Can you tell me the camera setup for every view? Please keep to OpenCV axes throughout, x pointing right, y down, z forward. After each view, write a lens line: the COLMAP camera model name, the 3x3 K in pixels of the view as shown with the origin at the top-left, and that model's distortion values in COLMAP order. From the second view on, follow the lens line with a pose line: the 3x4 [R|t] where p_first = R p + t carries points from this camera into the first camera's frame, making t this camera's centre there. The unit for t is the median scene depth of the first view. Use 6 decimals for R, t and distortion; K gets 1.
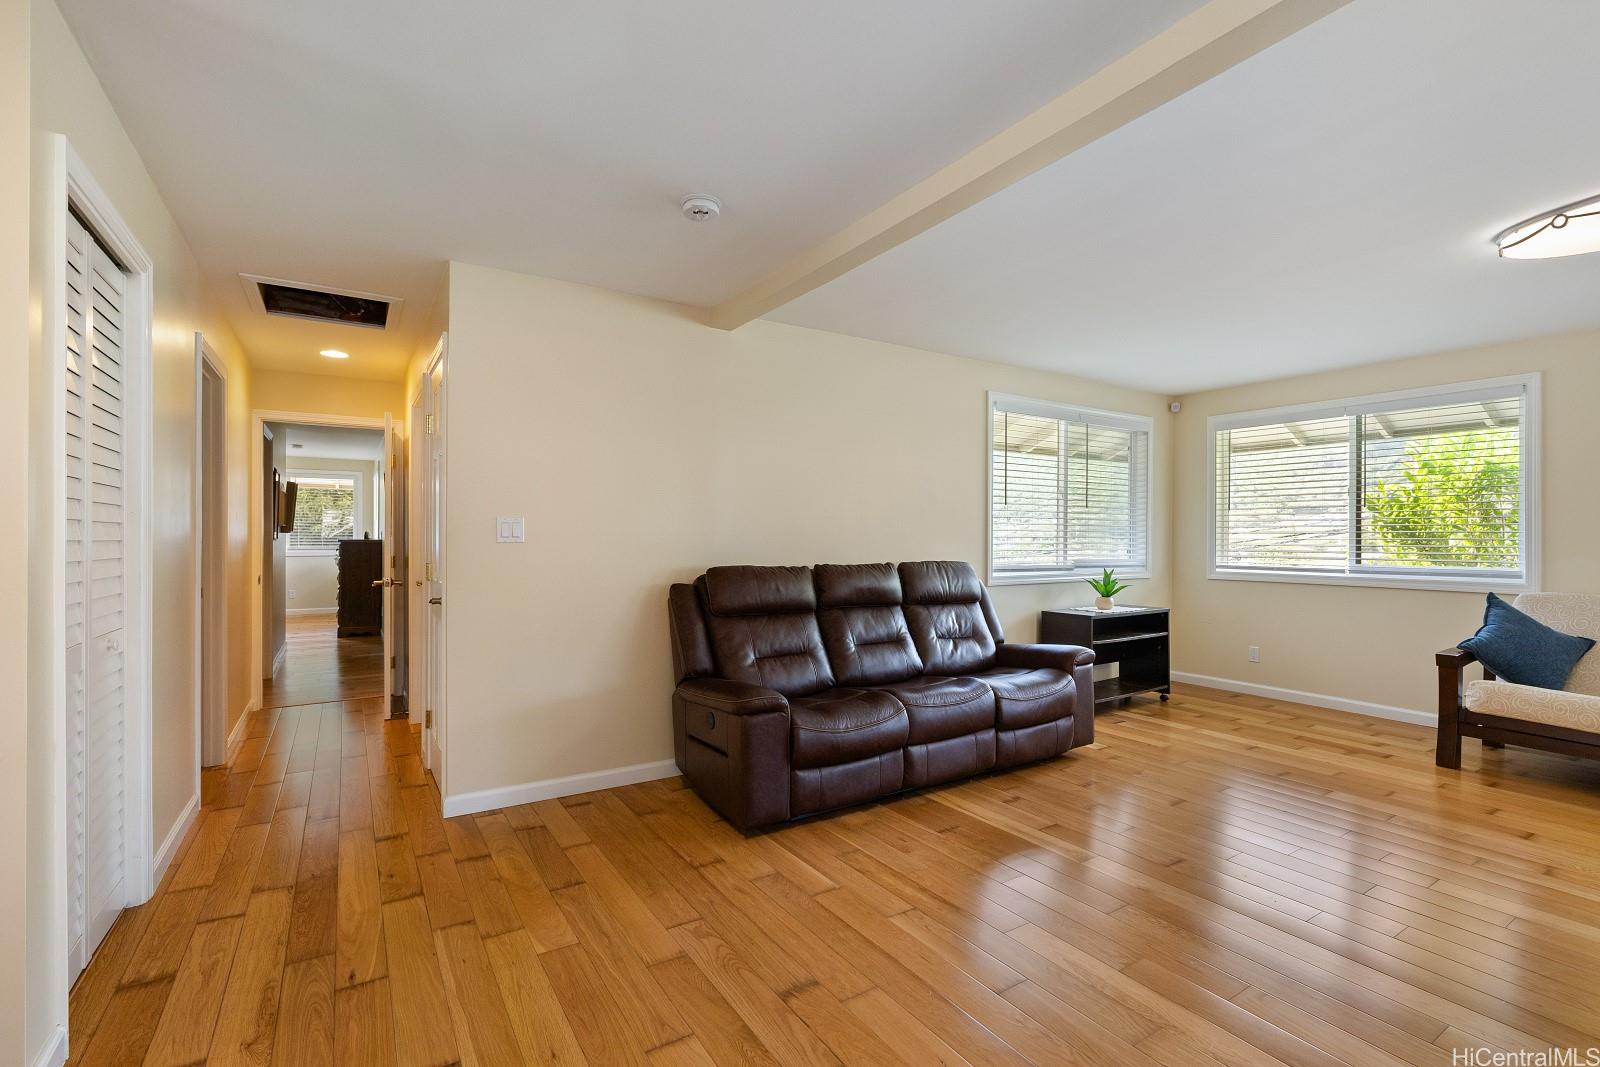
lens RADIAL K [[709.8, 0, 800.0], [0, 709.8, 533.5], [0, 0, 1]] dist [-0.004106, -0.000468]
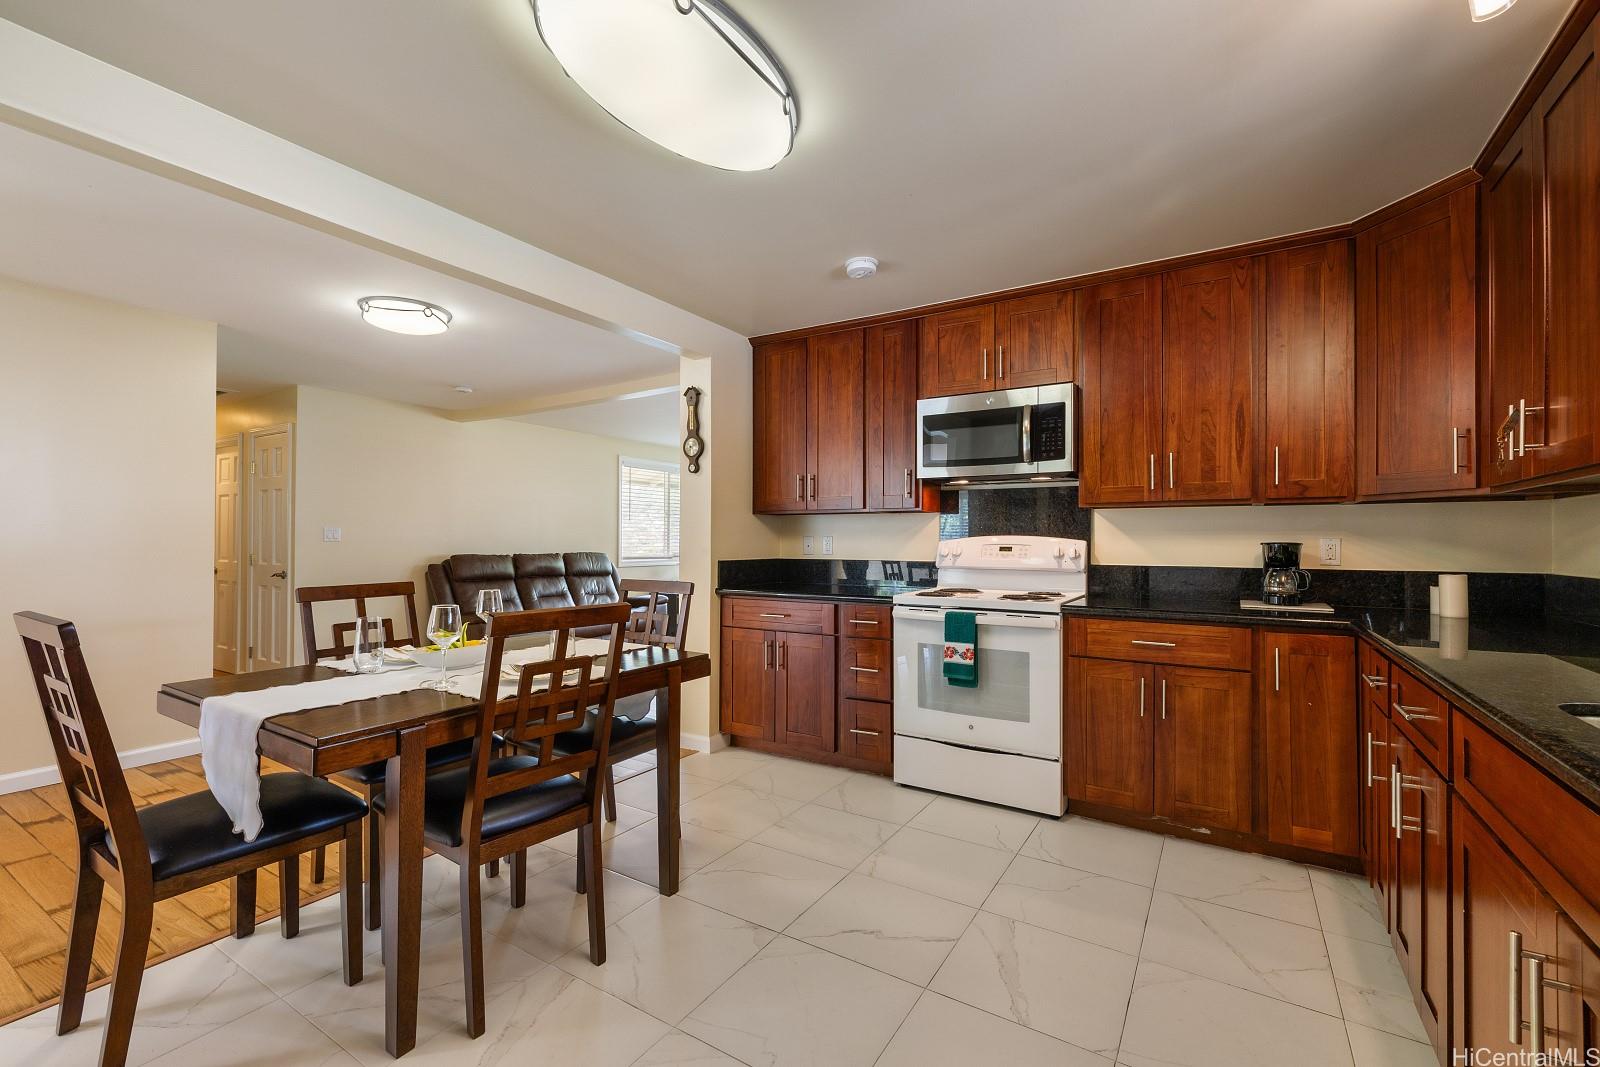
lens RADIAL K [[690.8, 0, 801.5], [0, 690.8, 539.0], [0, 0, 1]] dist [0.017625, -0.000013]
pose [[0.902312, 0.002366, 0.431077, -0.073859], [-0.002896, 0.999996, 0.000574, 0.002392], [-0.431073, -0.001766, 0.902315, -0.860549]]
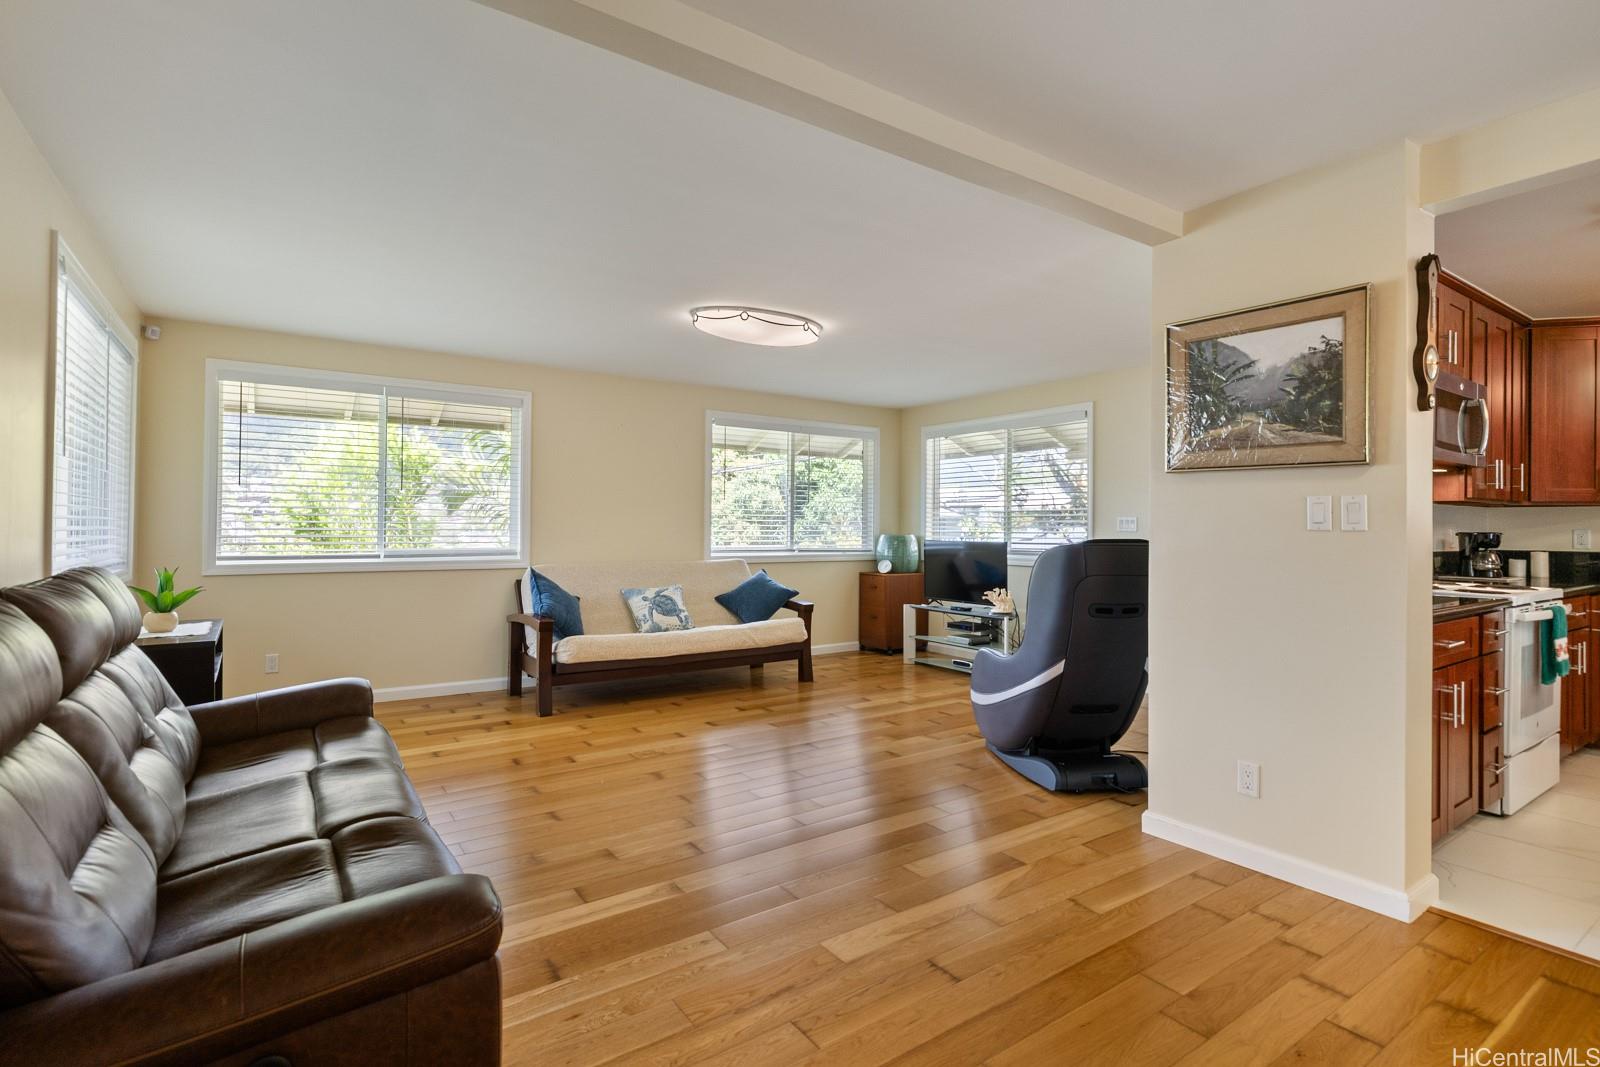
lens RADIAL K [[773.2, 0, 797.9], [0, 773.2, 519.1], [0, 0, 1]] dist [-0.003113, -0.000171]
pose [[-0.037866, 0.006353, 0.999263, -0.367799], [-0.010988, 0.999917, -0.006774, 0.004550], [-0.999222, -0.011236, -0.037793, 0.583332]]
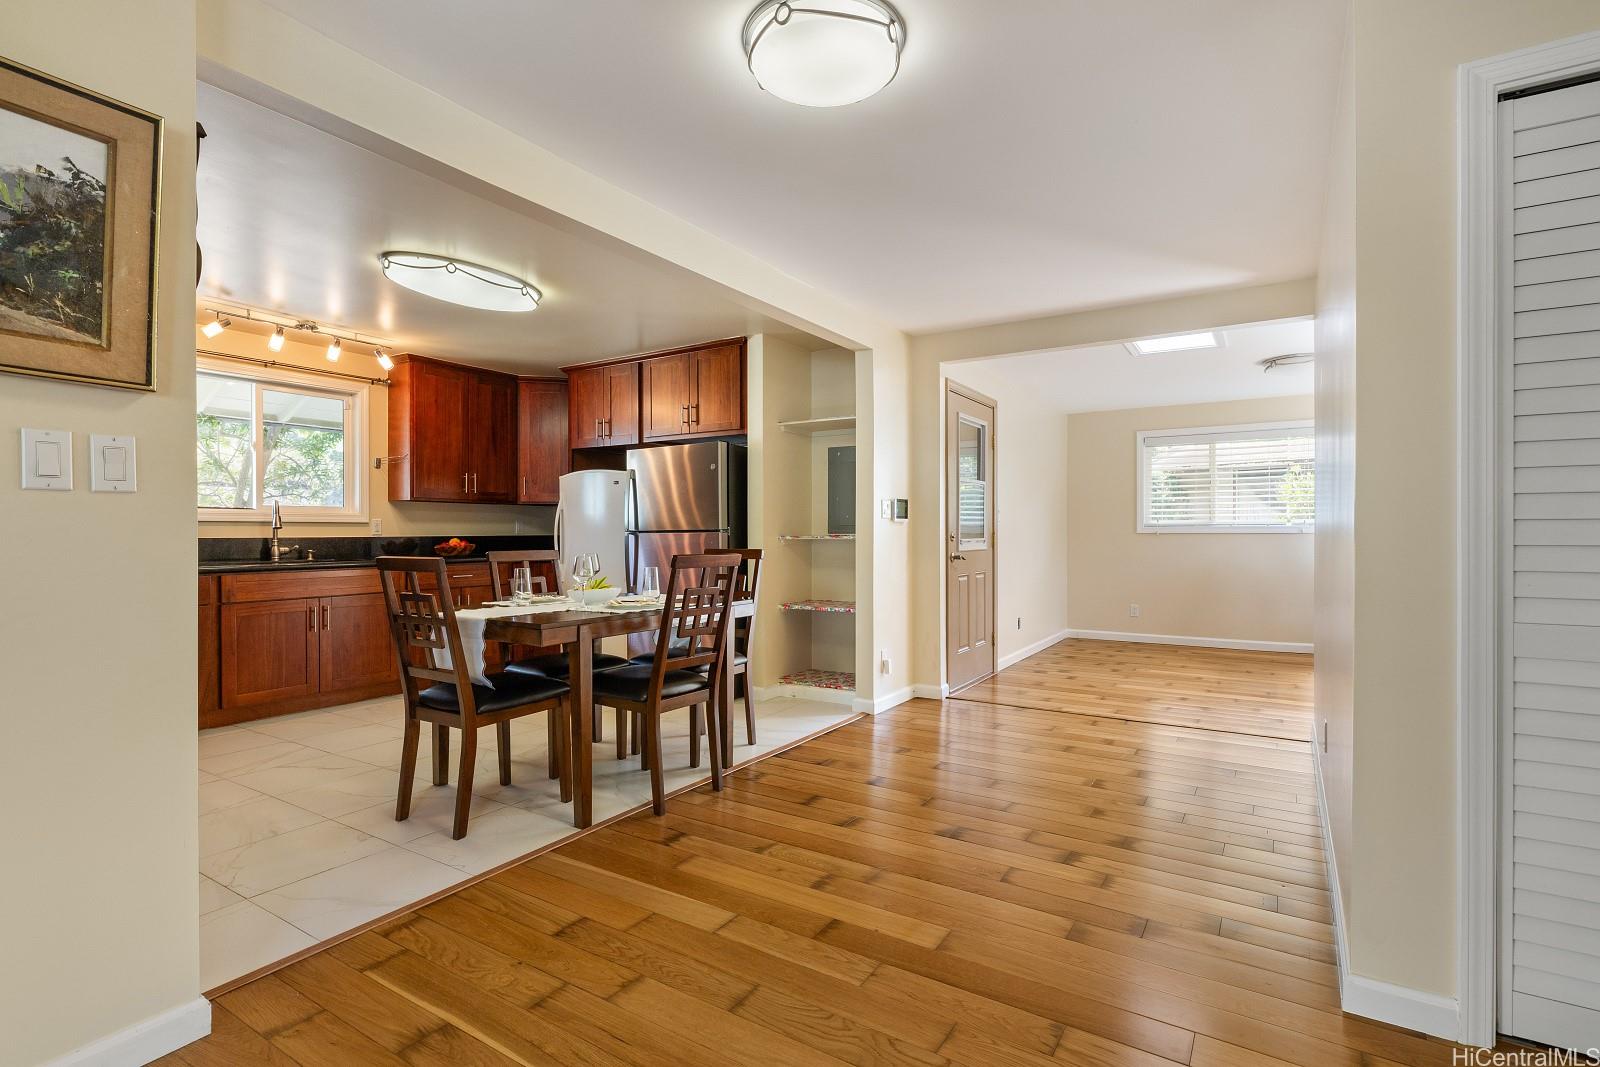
lens RADIAL K [[762.0, 0, 805.3], [0, 762.0, 536.2], [0, 0, 1]] dist [0.001549, 0.000205]
pose [[-0.905533, 0.000176, -0.424275, 0.074231], [-0.000024, 1.000000, 0.000466, 0.026984], [0.424275, 0.000432, -0.905533, 0.614922]]
